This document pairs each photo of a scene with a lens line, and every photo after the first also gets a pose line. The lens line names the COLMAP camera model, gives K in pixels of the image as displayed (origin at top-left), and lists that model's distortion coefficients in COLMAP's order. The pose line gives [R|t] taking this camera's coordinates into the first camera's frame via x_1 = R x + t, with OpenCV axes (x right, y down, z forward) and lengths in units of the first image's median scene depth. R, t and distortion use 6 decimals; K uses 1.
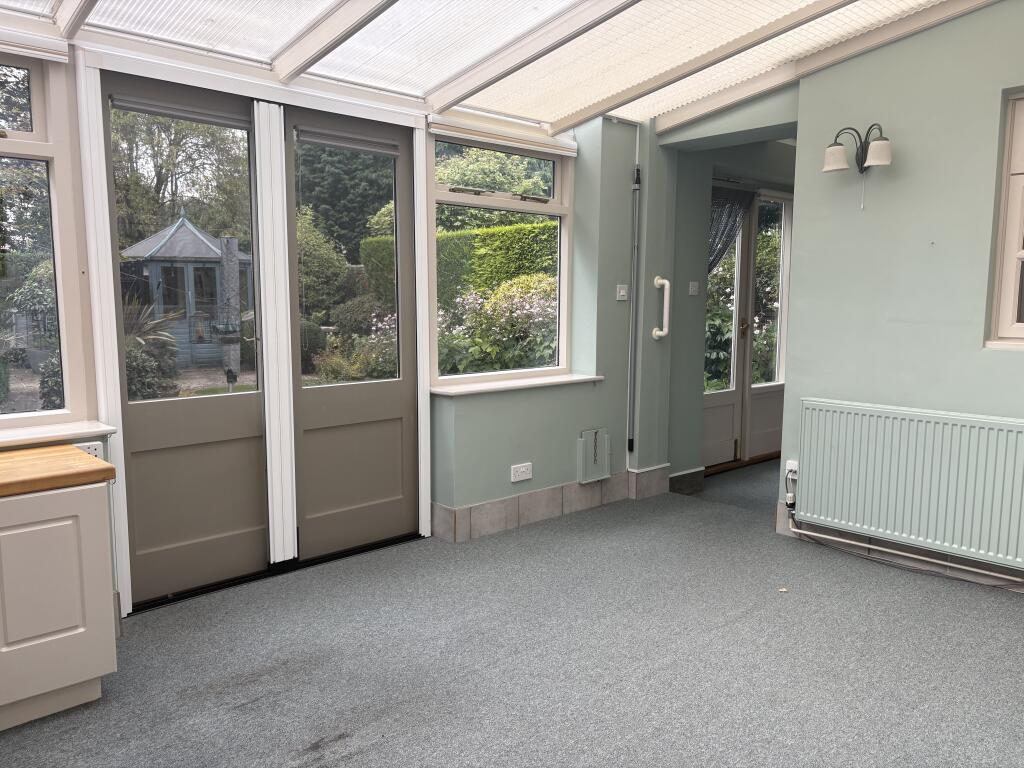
lens RADIAL K [[769.6, 0, 509.7], [0, 769.6, 383.9], [0, 0, 1]] dist [0.001871, -0.001584]
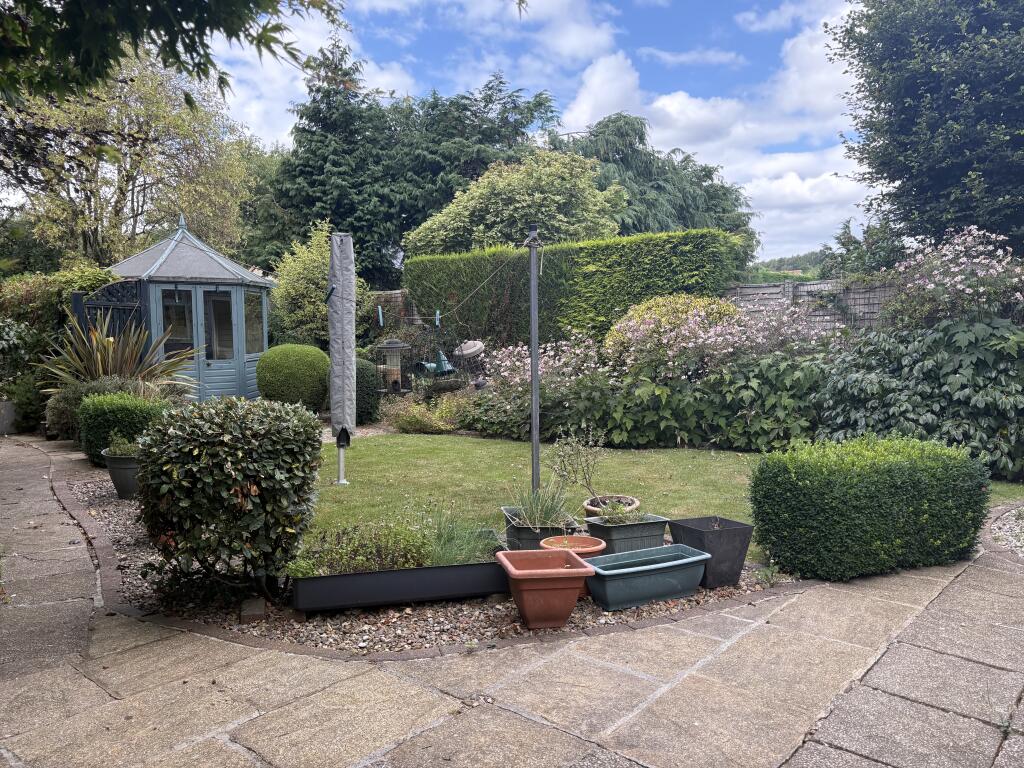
lens RADIAL K [[769.6, 0, 514.2], [0, 769.6, 385.4], [0, 0, 1]] dist [0.001871, -0.001584]
pose [[0.993891, -0.015496, 0.109271, -0.186017], [0.020712, 0.998691, -0.046763, -0.013838], [-0.108403, 0.048740, 0.992911, 0.202707]]
